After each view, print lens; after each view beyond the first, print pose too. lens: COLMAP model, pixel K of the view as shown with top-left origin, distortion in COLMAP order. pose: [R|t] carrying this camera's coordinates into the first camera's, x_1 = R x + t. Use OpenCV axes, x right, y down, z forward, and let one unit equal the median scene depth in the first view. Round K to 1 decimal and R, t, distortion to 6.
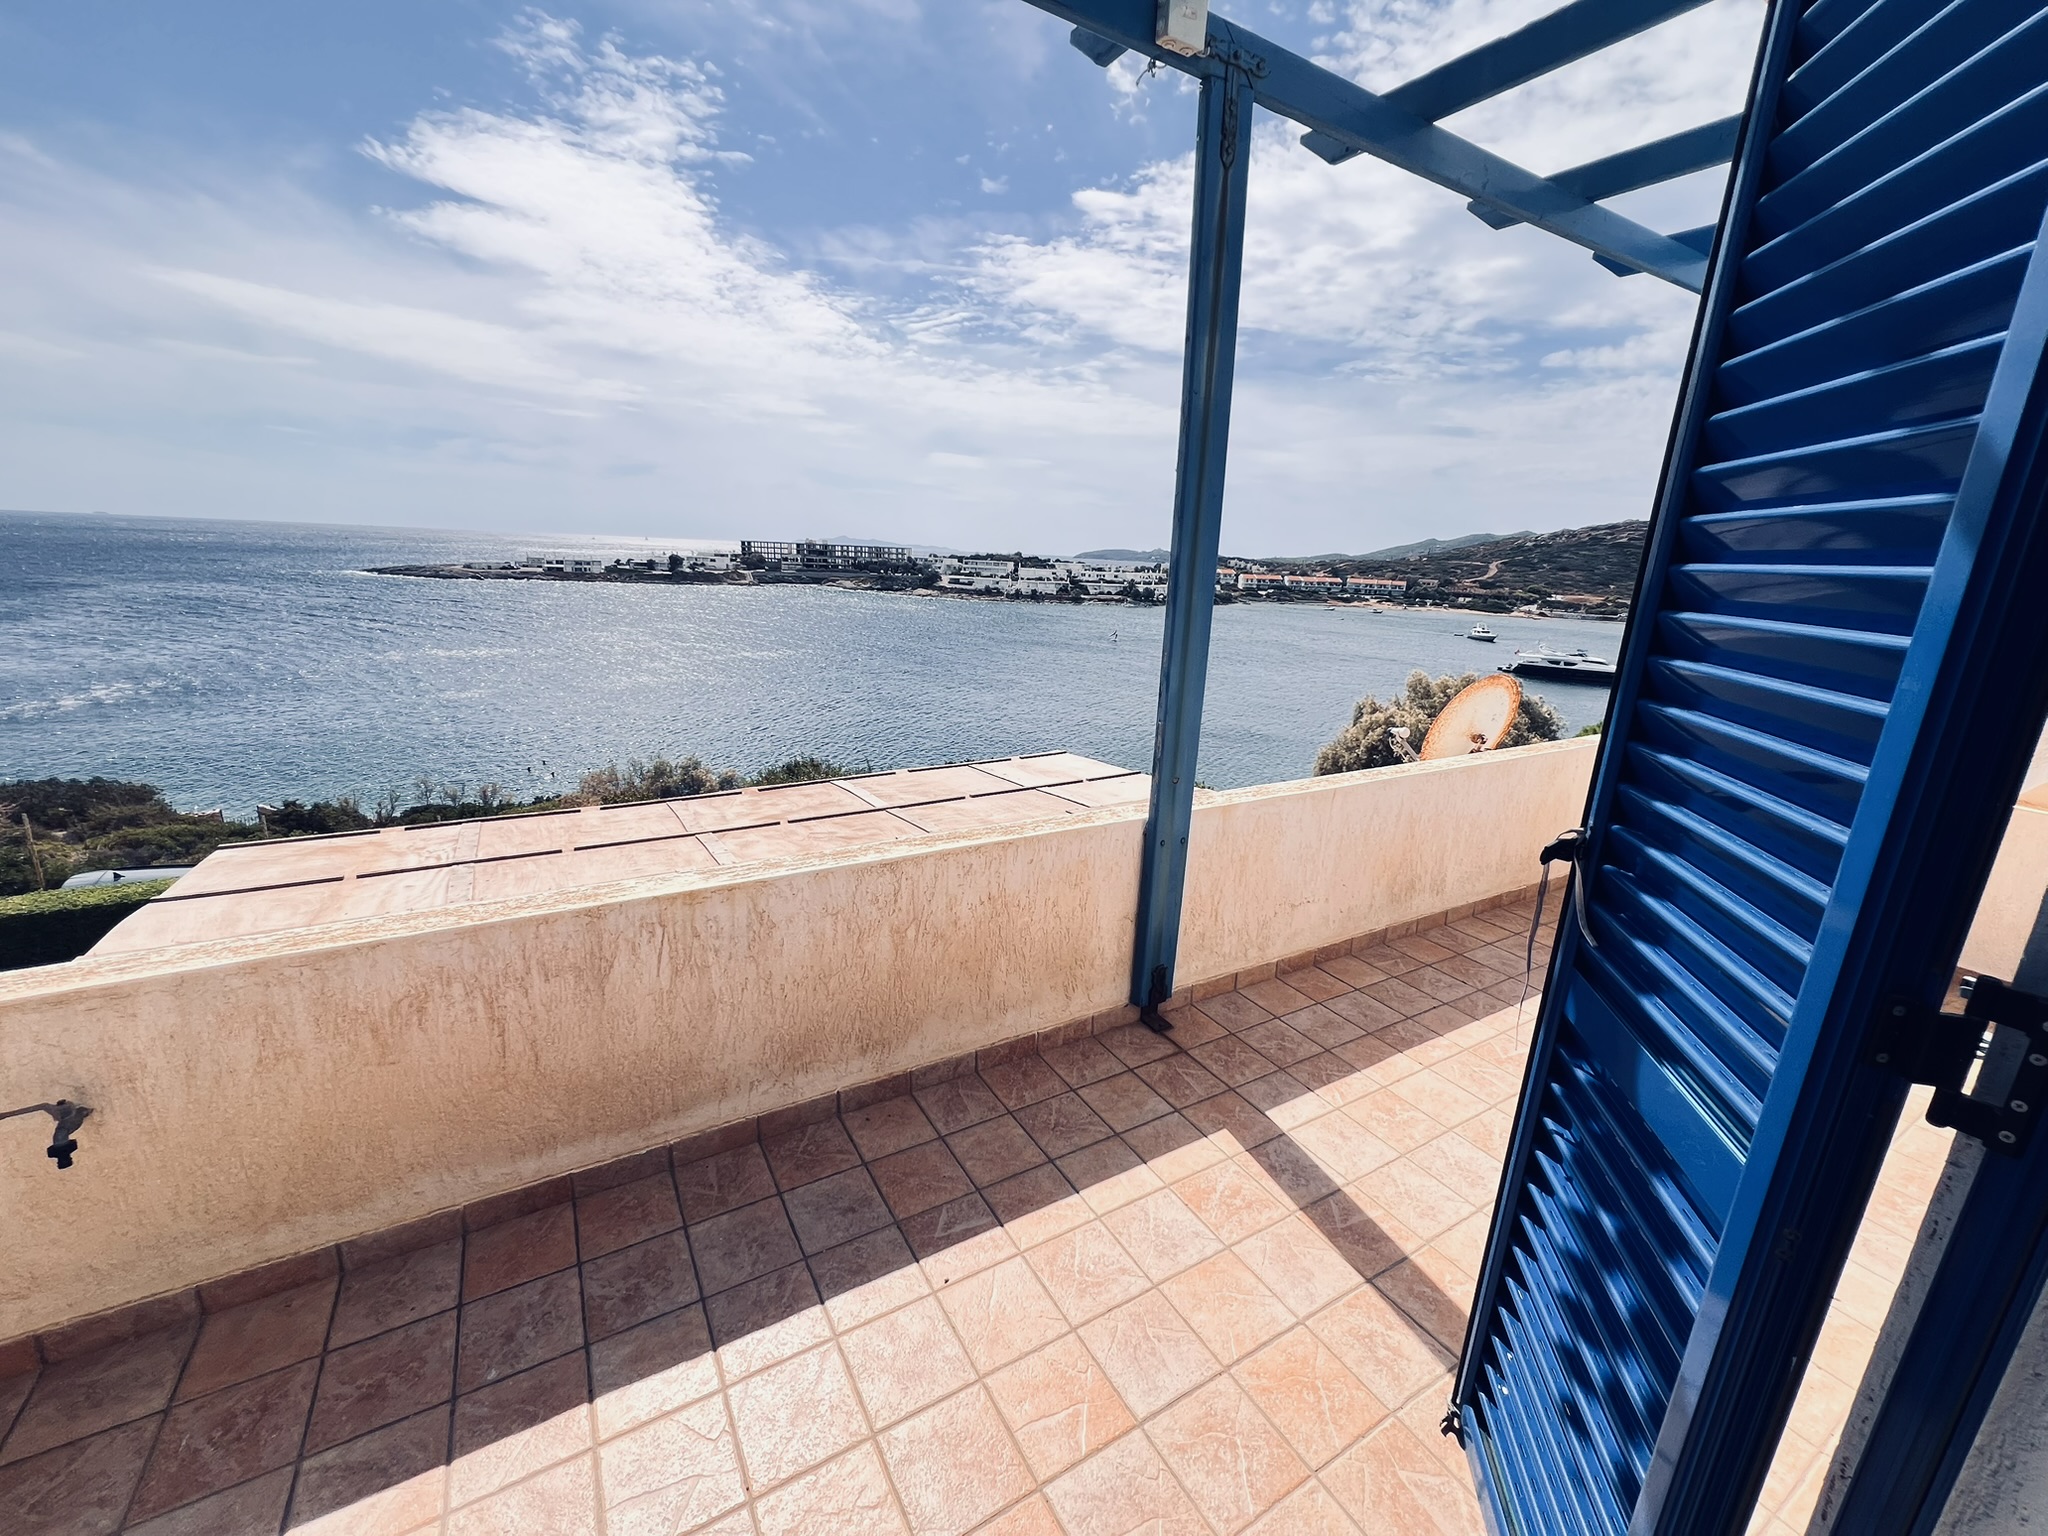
lens RADIAL K [[819.4, 0, 1017.7], [0, 819.4, 771.0], [0, 0, 1]] dist [-0.000739, -0.000055]
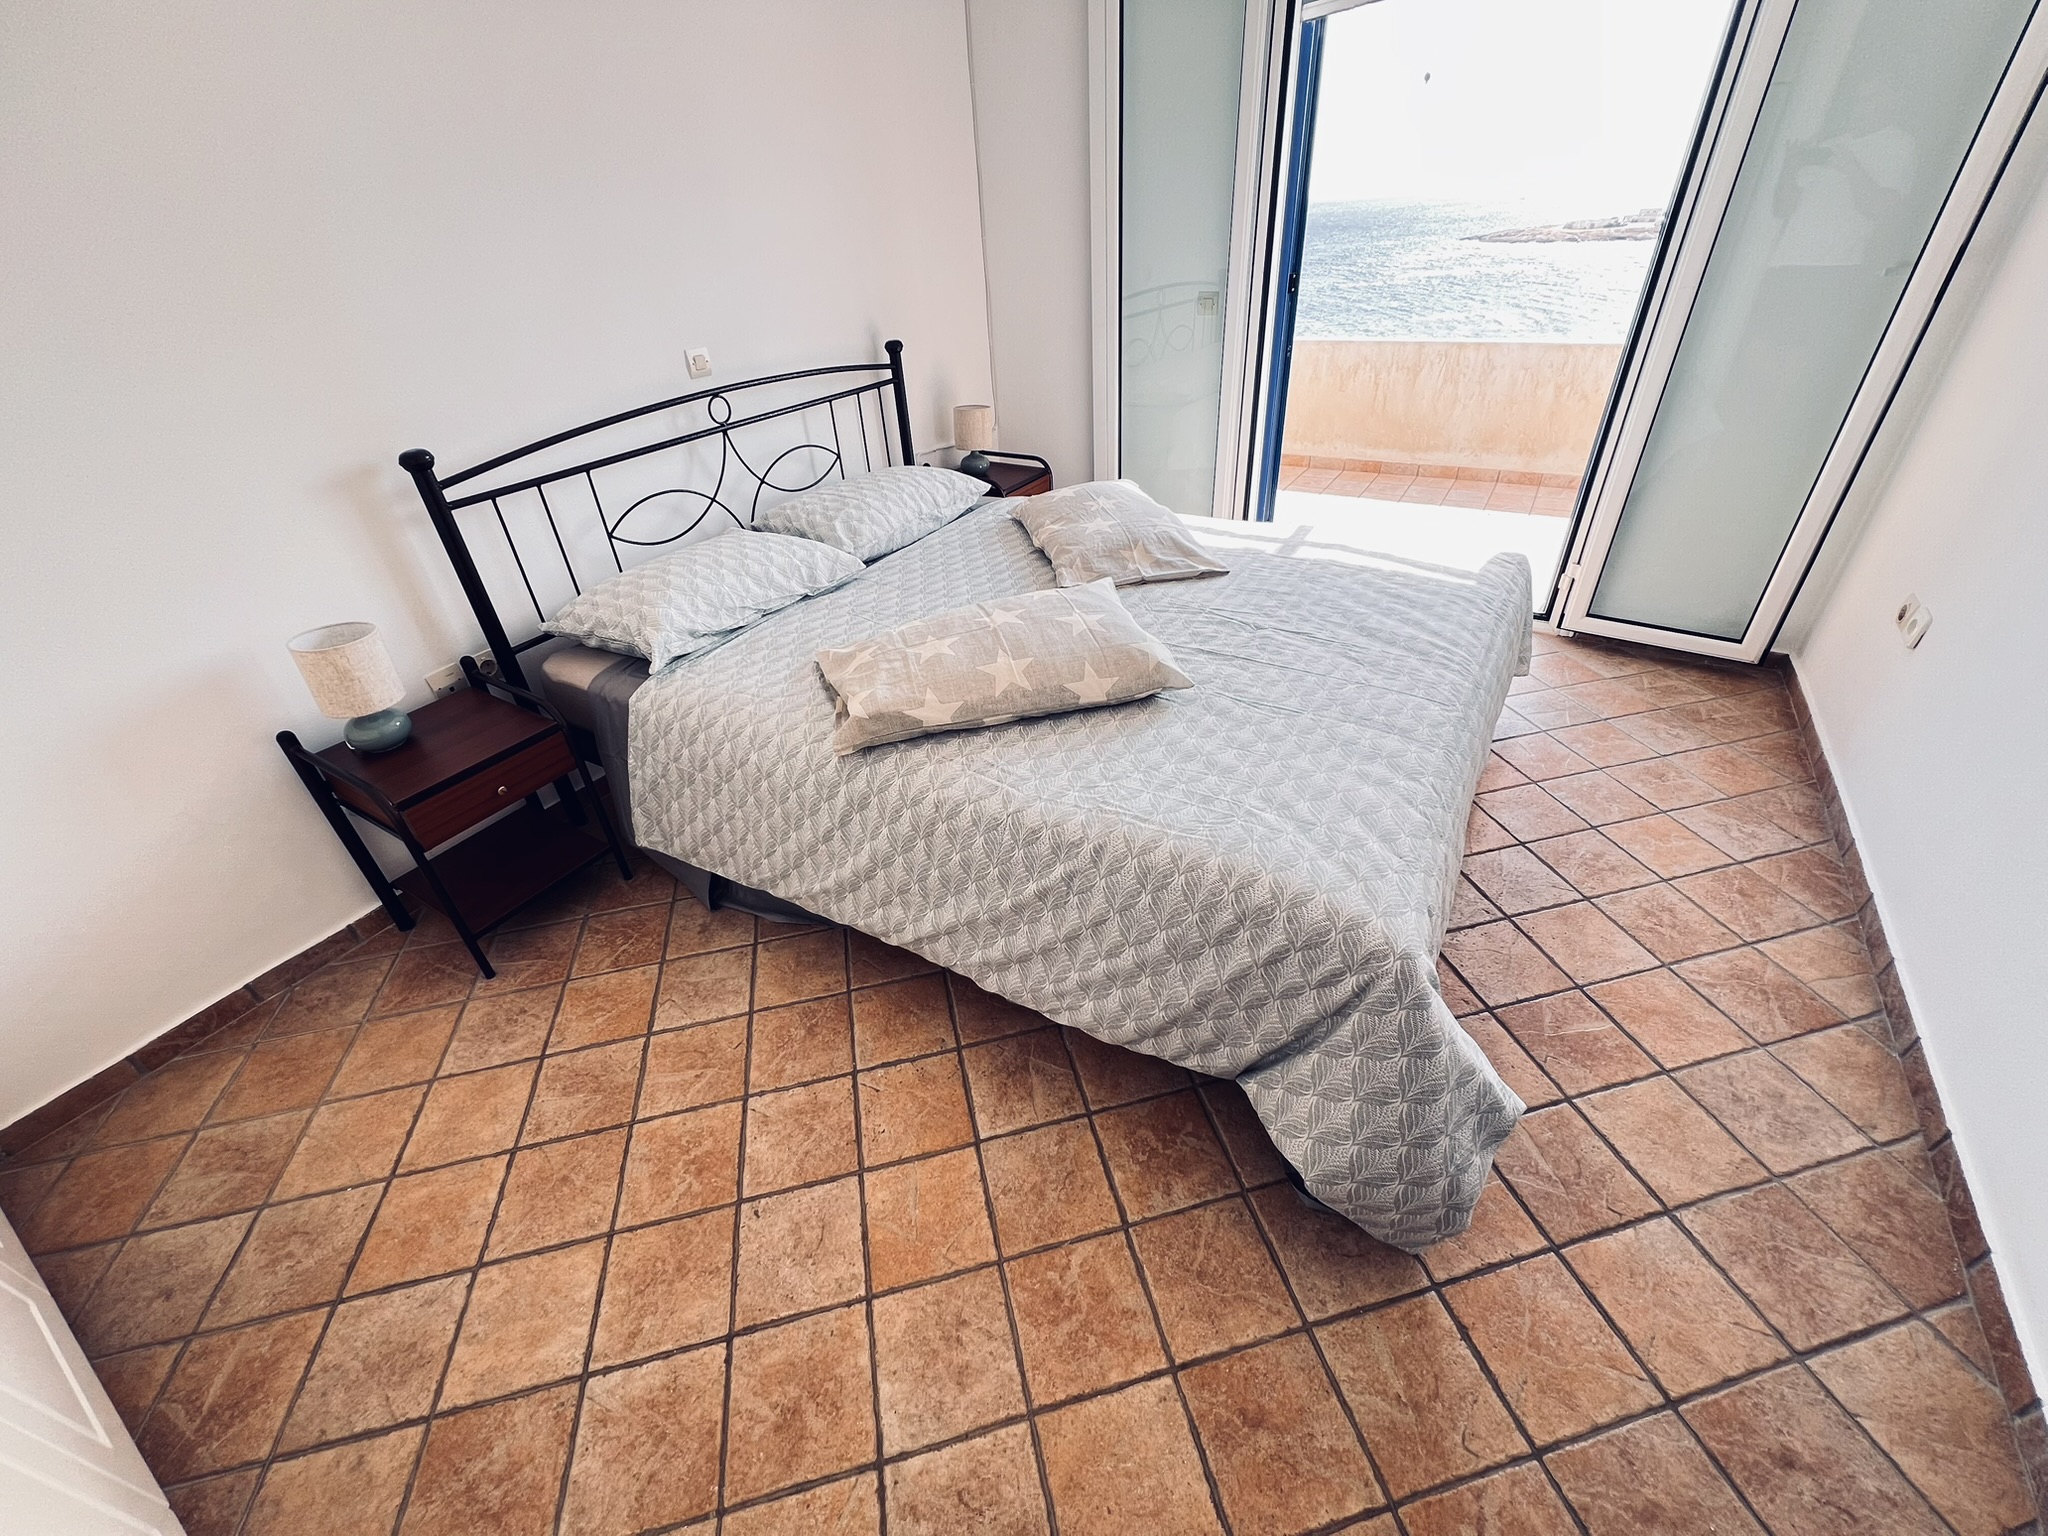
lens RADIAL K [[819.4, 0, 1023.2], [0, 819.4, 769.7], [0, 0, 1]] dist [-0.000739, -0.000055]
pose [[0.460591, 0.434924, -0.773755, 1.353616], [-0.149823, 0.897313, 0.415191, 0.453294], [0.874877, -0.075307, 0.478456, -1.301159]]
